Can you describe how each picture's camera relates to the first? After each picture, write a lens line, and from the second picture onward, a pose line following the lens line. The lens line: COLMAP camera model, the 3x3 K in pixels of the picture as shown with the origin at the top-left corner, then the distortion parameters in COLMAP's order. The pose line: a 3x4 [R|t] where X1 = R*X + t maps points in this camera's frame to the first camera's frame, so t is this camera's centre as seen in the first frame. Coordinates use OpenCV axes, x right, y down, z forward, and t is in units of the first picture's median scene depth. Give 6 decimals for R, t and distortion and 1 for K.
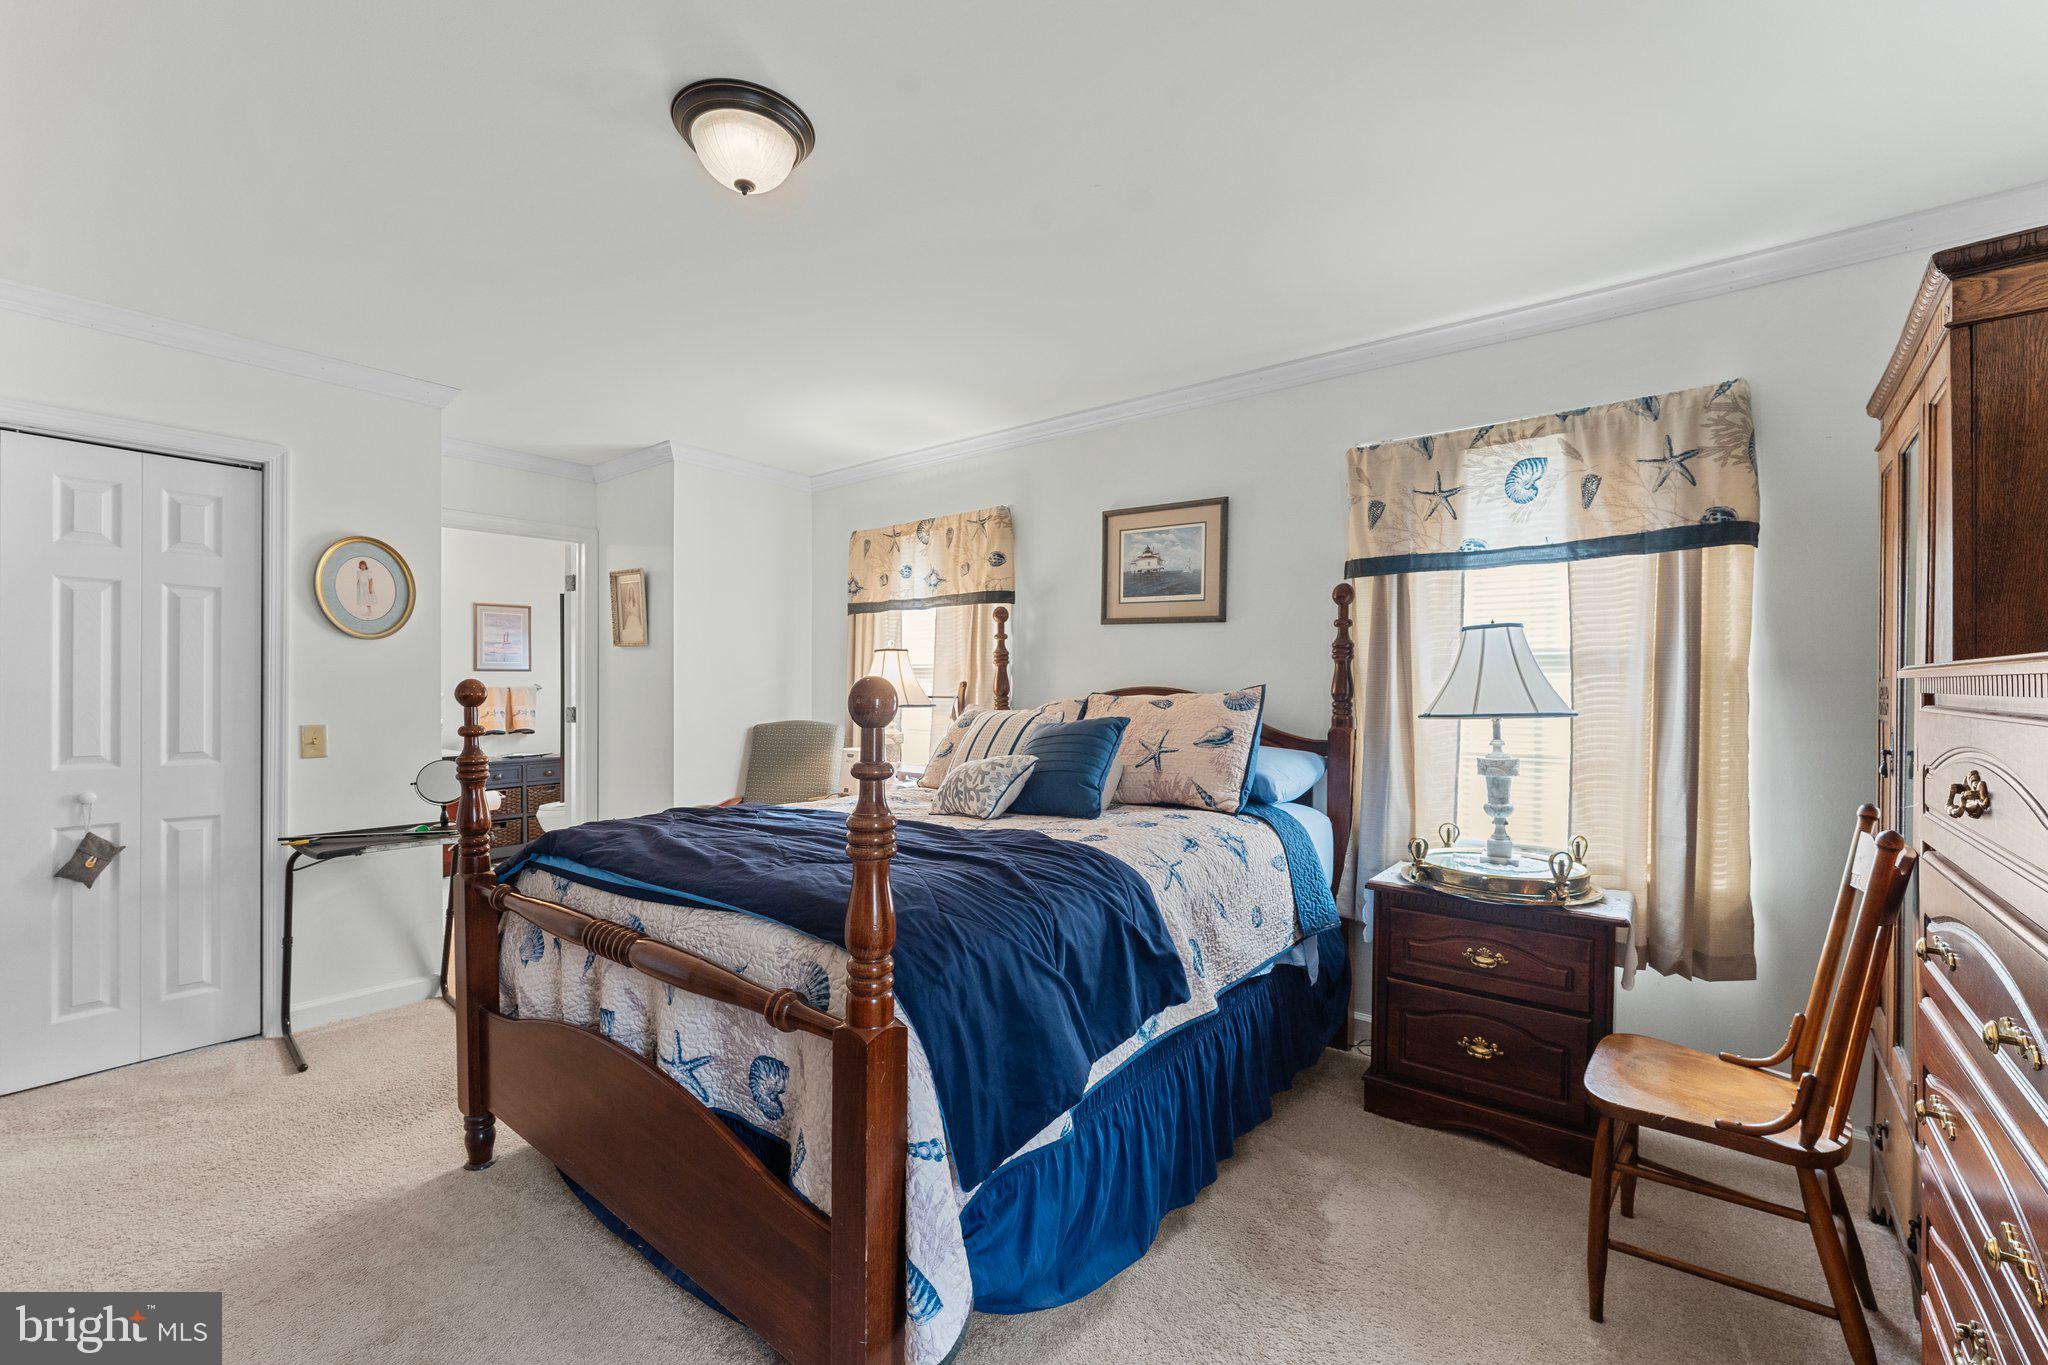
lens RADIAL K [[836.0, 0, 1027.9], [0, 836.0, 684.0], [0, 0, 1]] dist [-0.008822, 0.001346]
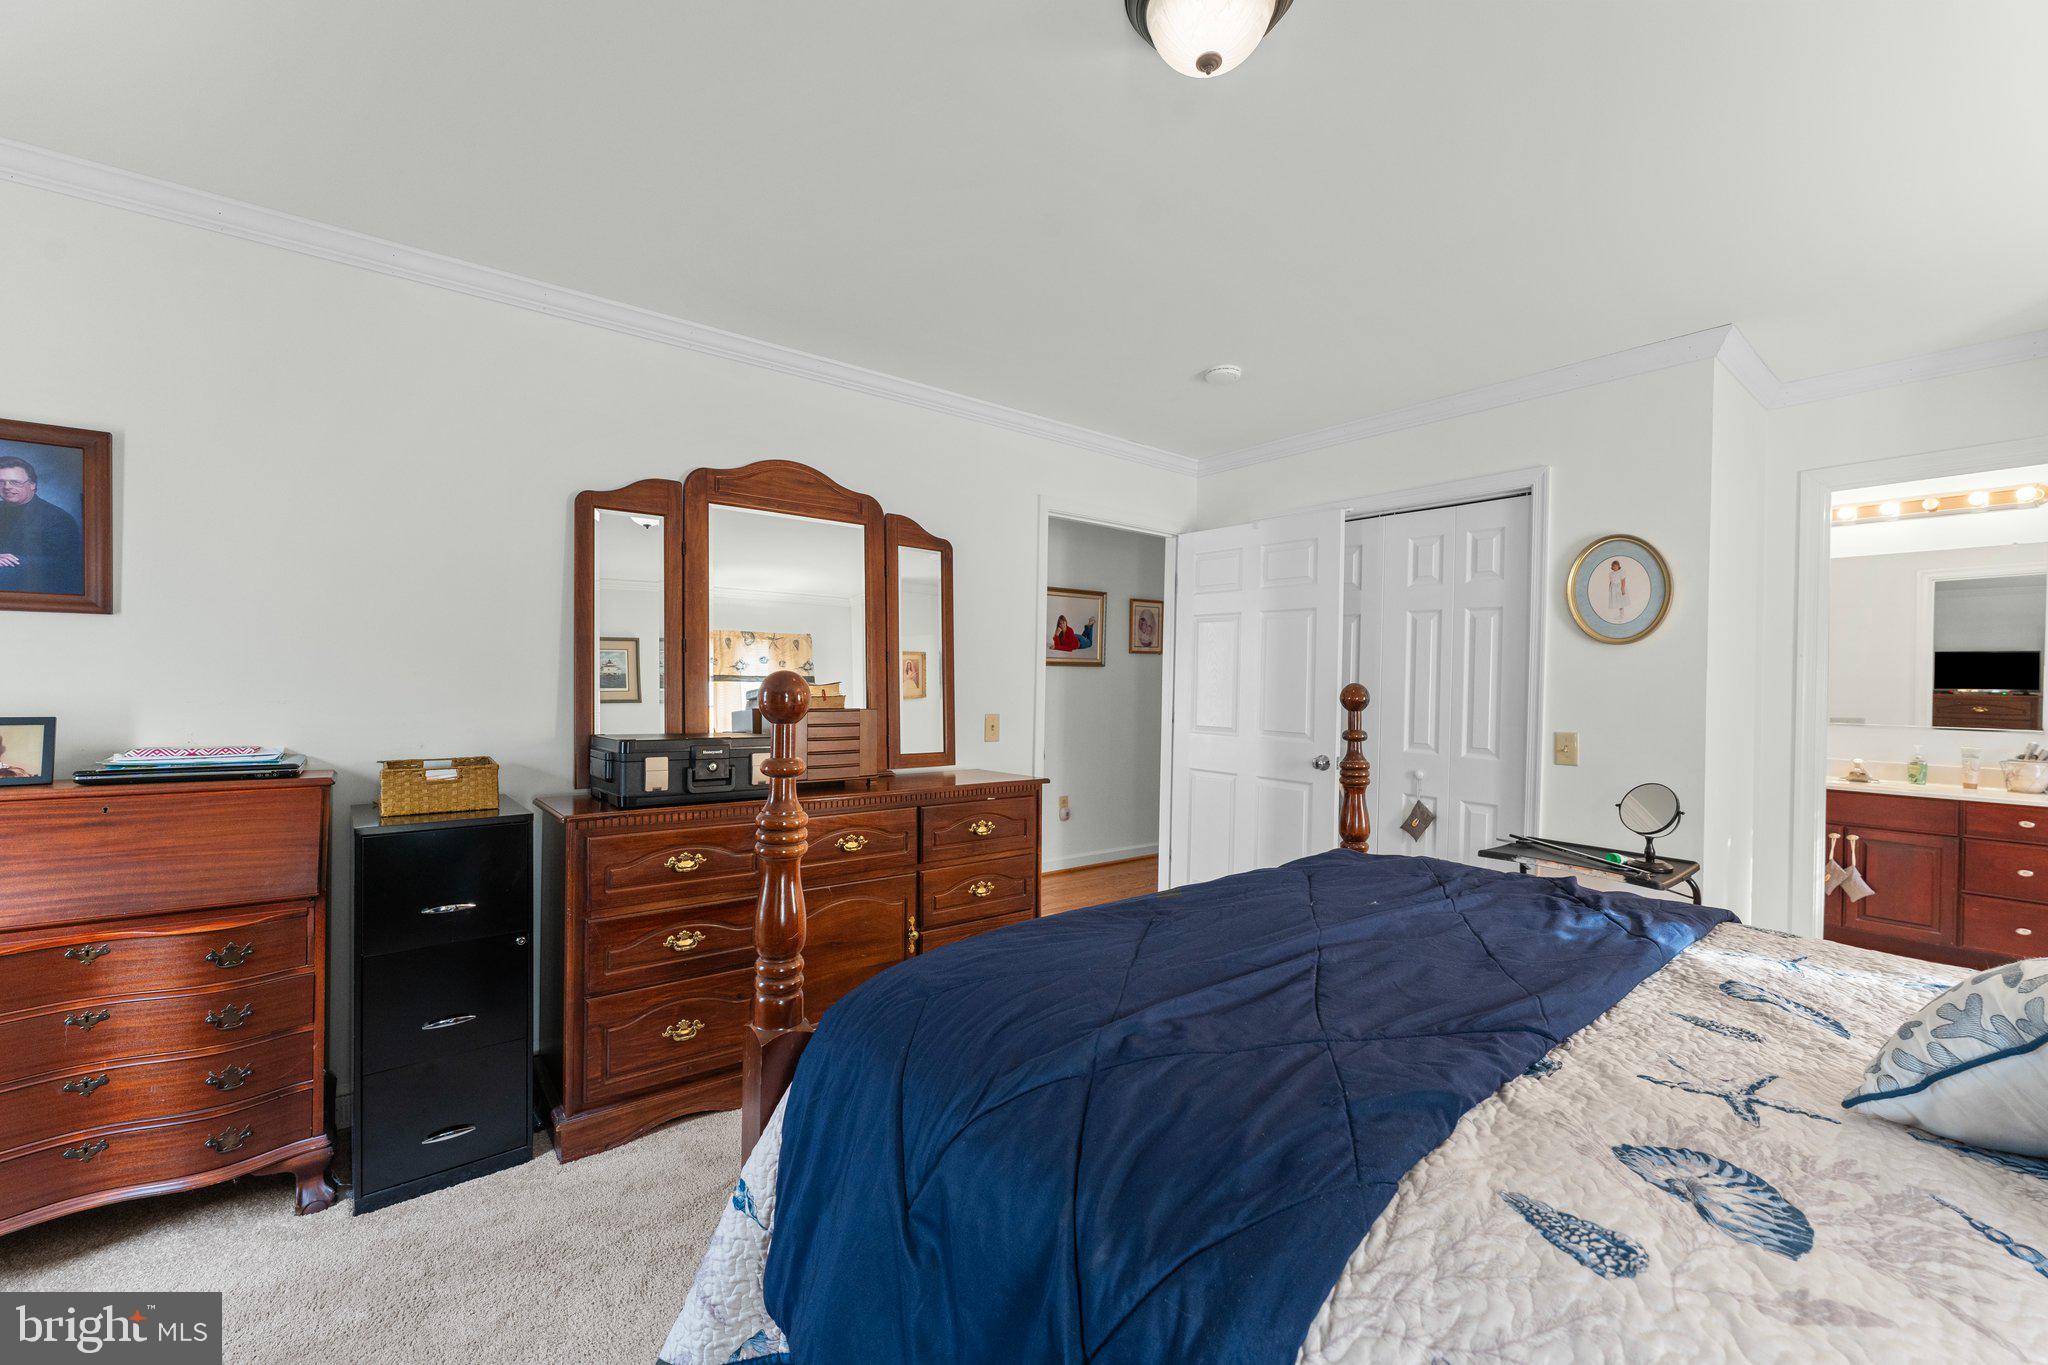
lens RADIAL K [[836.0, 0, 1029.1], [0, 836.0, 683.2], [0, 0, 1]] dist [-0.008822, 0.001346]
pose [[-0.254361, -0.004379, -0.967099, 0.313281], [-0.016517, 0.999864, -0.000184, 0.000125], [0.966968, 0.015926, -0.254399, 0.690960]]
